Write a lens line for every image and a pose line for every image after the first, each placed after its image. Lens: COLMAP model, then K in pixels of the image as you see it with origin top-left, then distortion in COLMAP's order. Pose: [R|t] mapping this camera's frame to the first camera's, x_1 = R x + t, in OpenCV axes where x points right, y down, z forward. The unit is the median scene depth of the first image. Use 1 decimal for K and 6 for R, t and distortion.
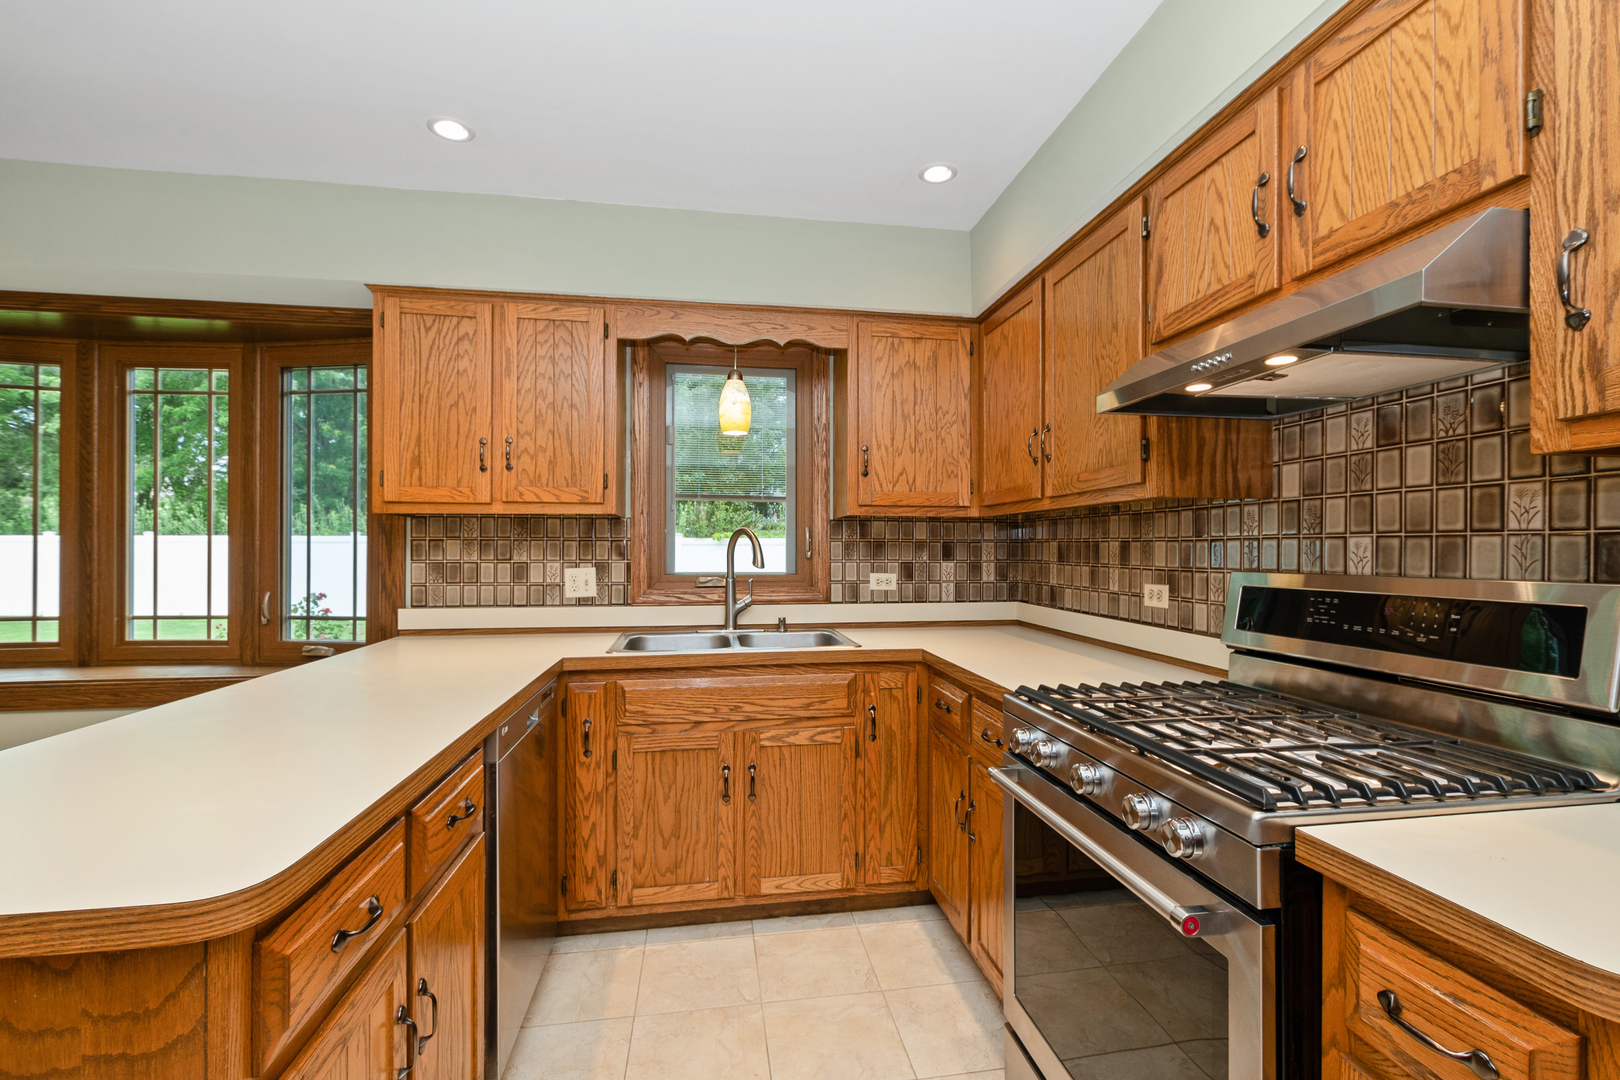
lens RADIAL K [[711.0, 0, 832.5], [0, 711.0, 550.8], [0, 0, 1]] dist [0.013543, -0.005226]
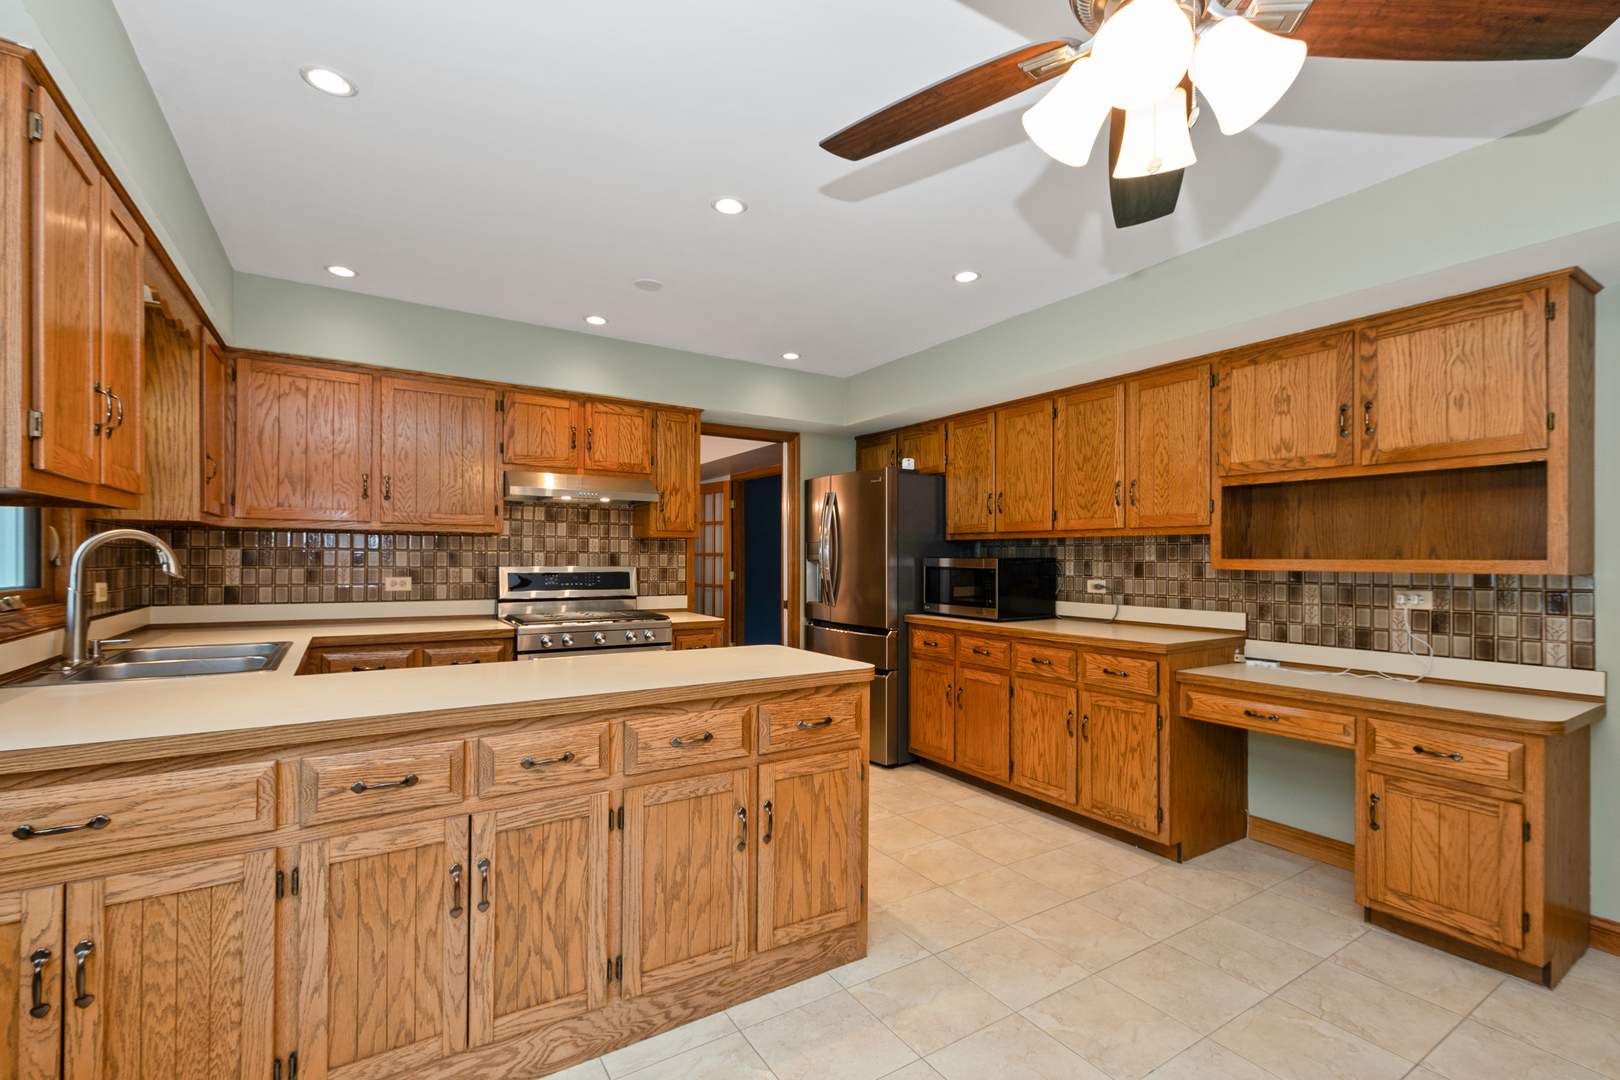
lens RADIAL K [[711.0, 0, 831.6], [0, 711.0, 555.5], [0, 0, 1]] dist [0.013543, -0.005226]
pose [[-0.400183, -0.001195, 0.916434, -1.300496], [-0.007112, 0.999973, -0.001801, -0.006955], [-0.916407, -0.007238, -0.400181, 0.640136]]
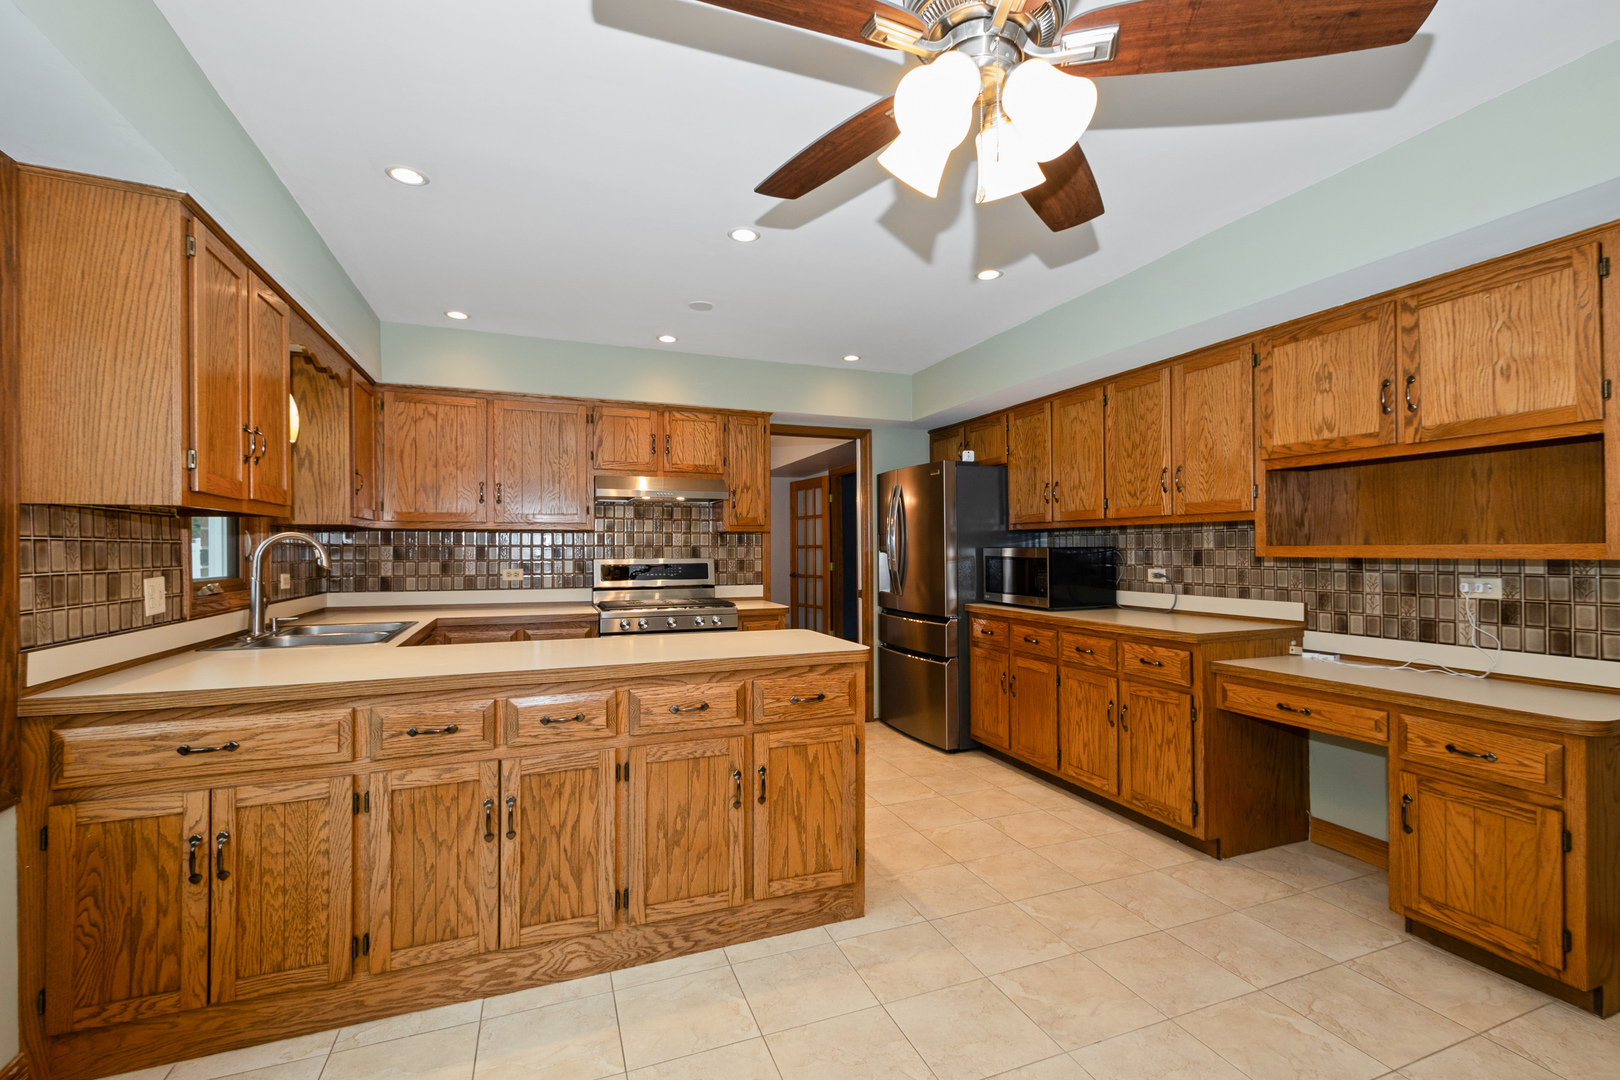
lens RADIAL K [[711.0, 0, 830.4], [0, 711.0, 544.7], [0, 0, 1]] dist [0.013543, -0.005226]
pose [[-0.213254, 0.005328, 0.976982, -1.437147], [0.003204, 0.999984, -0.004754, -0.006434], [-0.976992, 0.002116, -0.213267, 0.487671]]
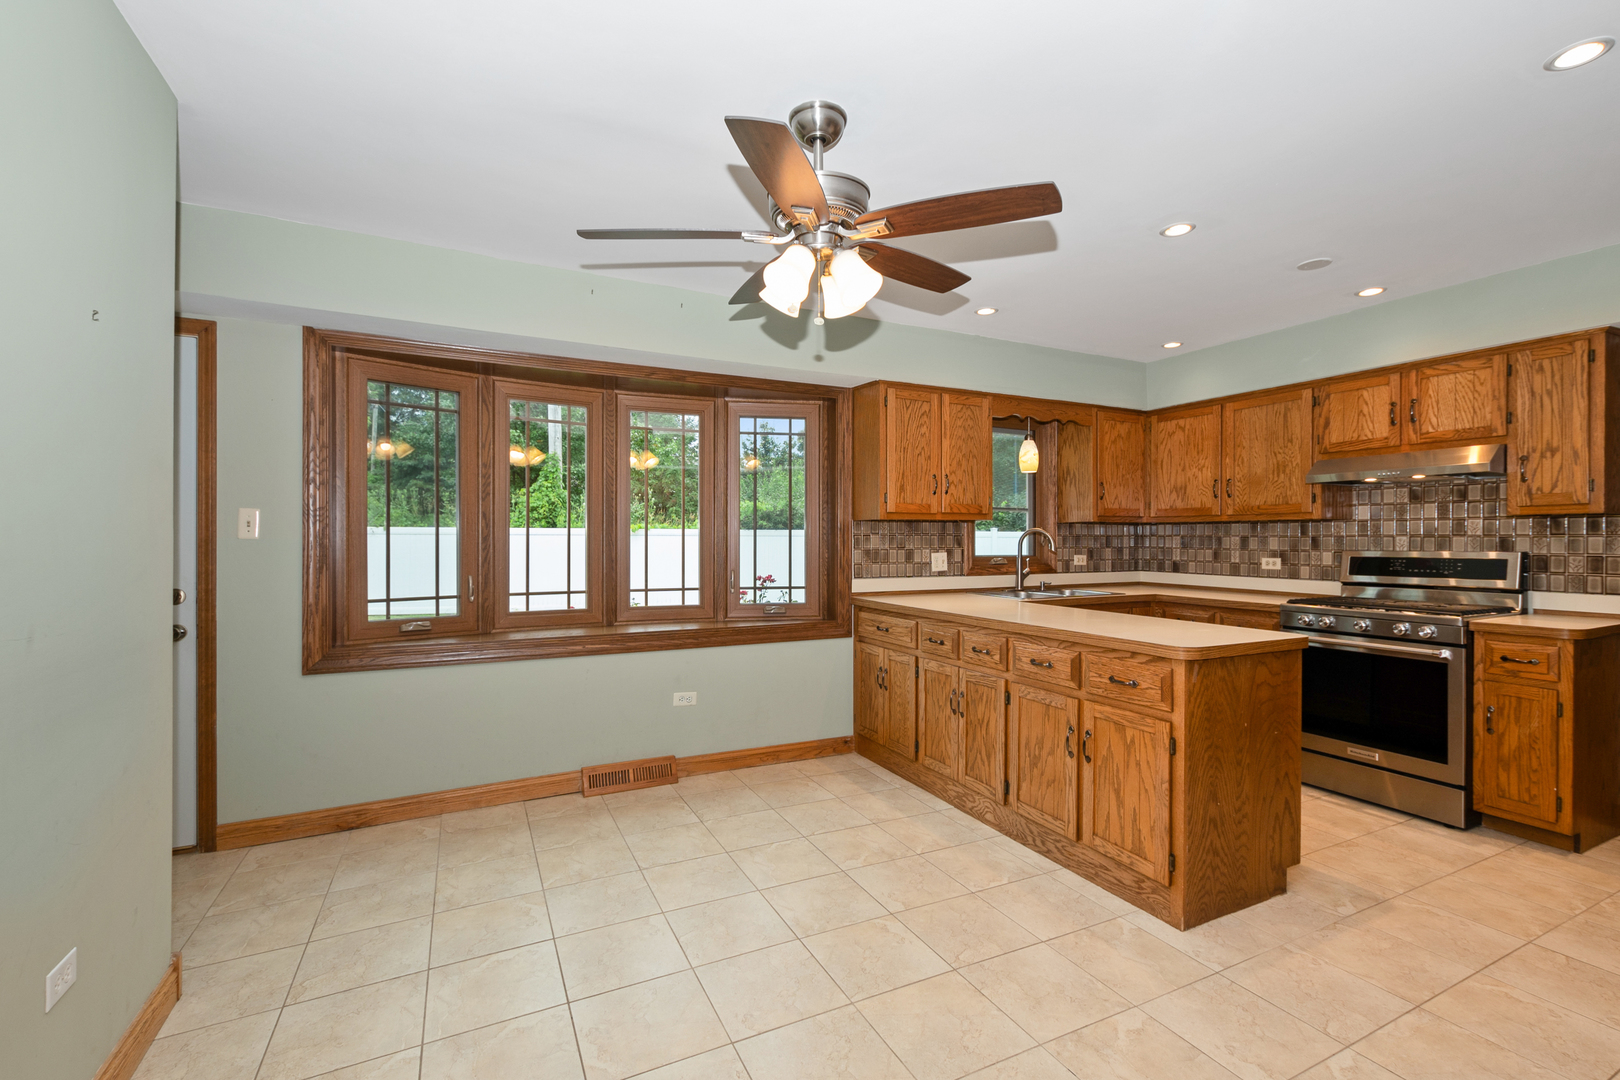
lens RADIAL K [[711.0, 0, 819.5], [0, 711.0, 541.3], [0, 0, 1]] dist [0.013543, -0.005226]
pose [[0.954553, -0.001085, 0.298039, -1.211215], [0.000296, 0.999996, 0.002694, -0.006005], [-0.298041, -0.002483, 0.954550, -0.495794]]
